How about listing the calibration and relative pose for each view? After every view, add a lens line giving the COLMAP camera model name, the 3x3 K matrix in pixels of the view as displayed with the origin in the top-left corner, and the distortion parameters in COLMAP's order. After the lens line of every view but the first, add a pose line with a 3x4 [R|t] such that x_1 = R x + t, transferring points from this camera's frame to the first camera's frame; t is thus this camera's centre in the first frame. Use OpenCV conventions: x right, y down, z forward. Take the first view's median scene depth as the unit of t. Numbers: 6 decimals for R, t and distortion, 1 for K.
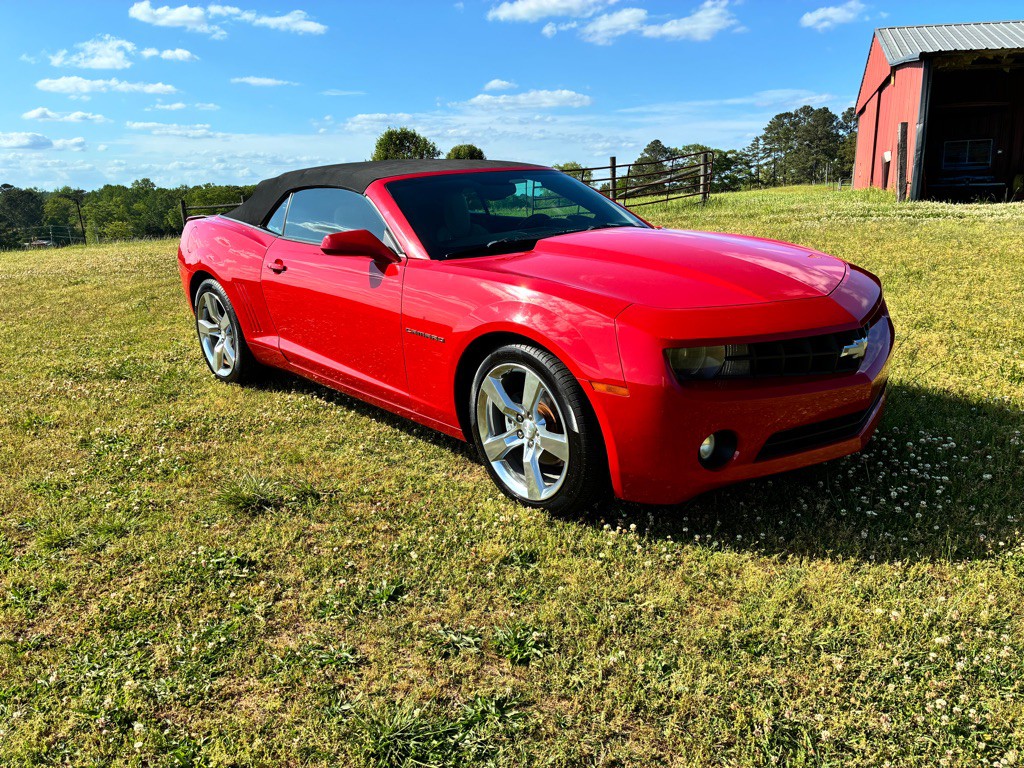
lens RADIAL K [[791.6, 0, 520.2], [0, 791.6, 381.4], [0, 0, 1]] dist [0.073596, -0.093544]
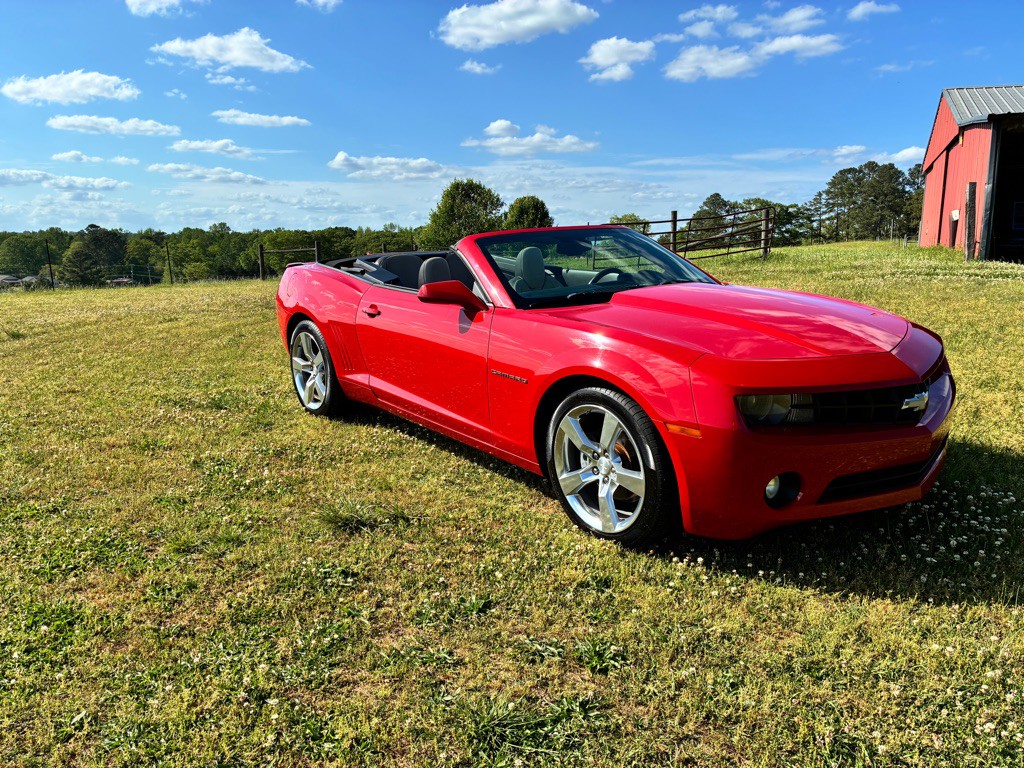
lens RADIAL K [[791.6, 0, 510.6], [0, 791.6, 381.5], [0, 0, 1]] dist [0.073596, -0.093544]
pose [[0.996443, 0.033792, -0.077195, -0.037824], [-0.038230, 0.997656, -0.056755, 0.011706], [0.075097, 0.059504, 0.995399, -0.104953]]
